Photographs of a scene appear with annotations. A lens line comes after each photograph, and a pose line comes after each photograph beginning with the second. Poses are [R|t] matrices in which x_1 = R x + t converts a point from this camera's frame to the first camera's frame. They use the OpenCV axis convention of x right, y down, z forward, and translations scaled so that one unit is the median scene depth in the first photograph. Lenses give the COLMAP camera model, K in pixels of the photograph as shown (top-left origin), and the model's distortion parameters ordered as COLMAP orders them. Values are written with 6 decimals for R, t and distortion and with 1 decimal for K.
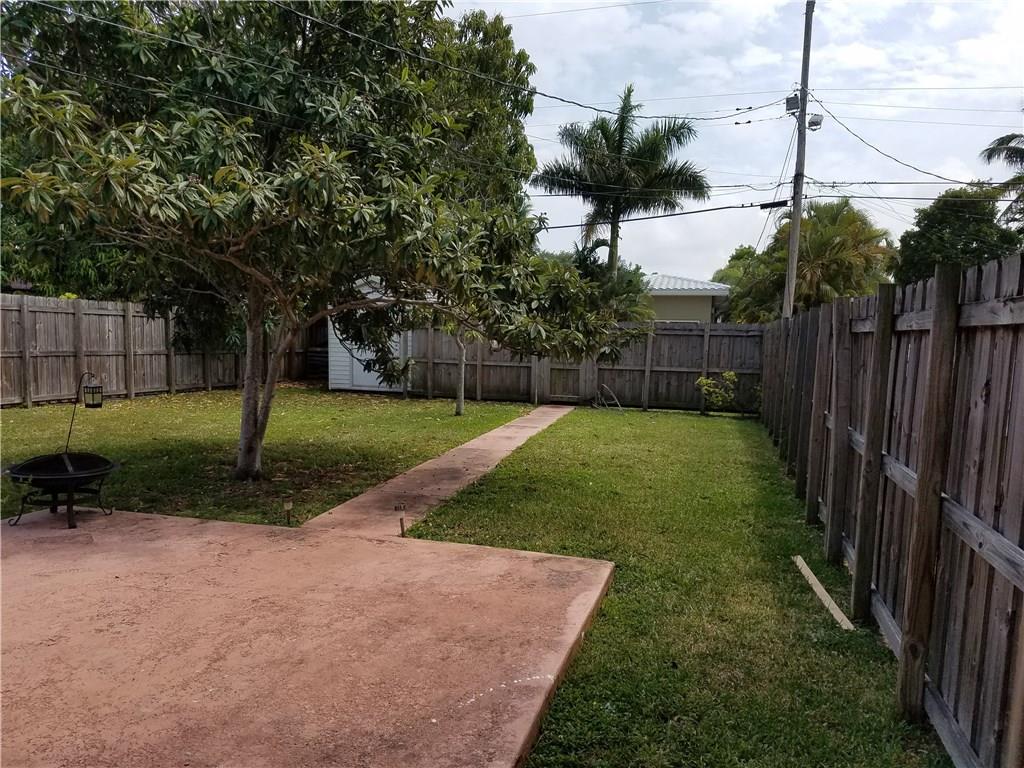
lens RADIAL K [[781.8, 0, 510.6], [0, 781.8, 418.9], [0, 0, 1]] dist [0.214507, -0.381876]
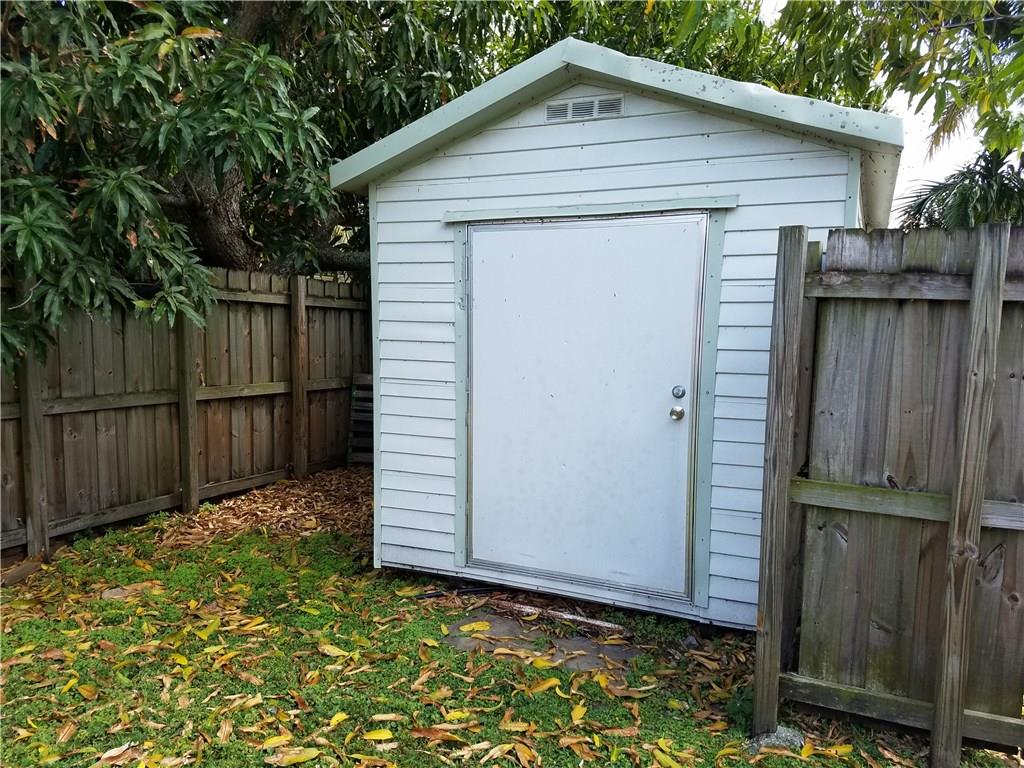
lens RADIAL K [[789.1, 0, 516.2], [0, 789.1, 402.0], [0, 0, 1]] dist [0.190979, -0.298691]
pose [[0.987982, 0.008990, -0.154307, -0.310490], [-0.010878, 0.999876, -0.011396, -0.177999], [0.154185, 0.012937, 0.987957, 1.584029]]
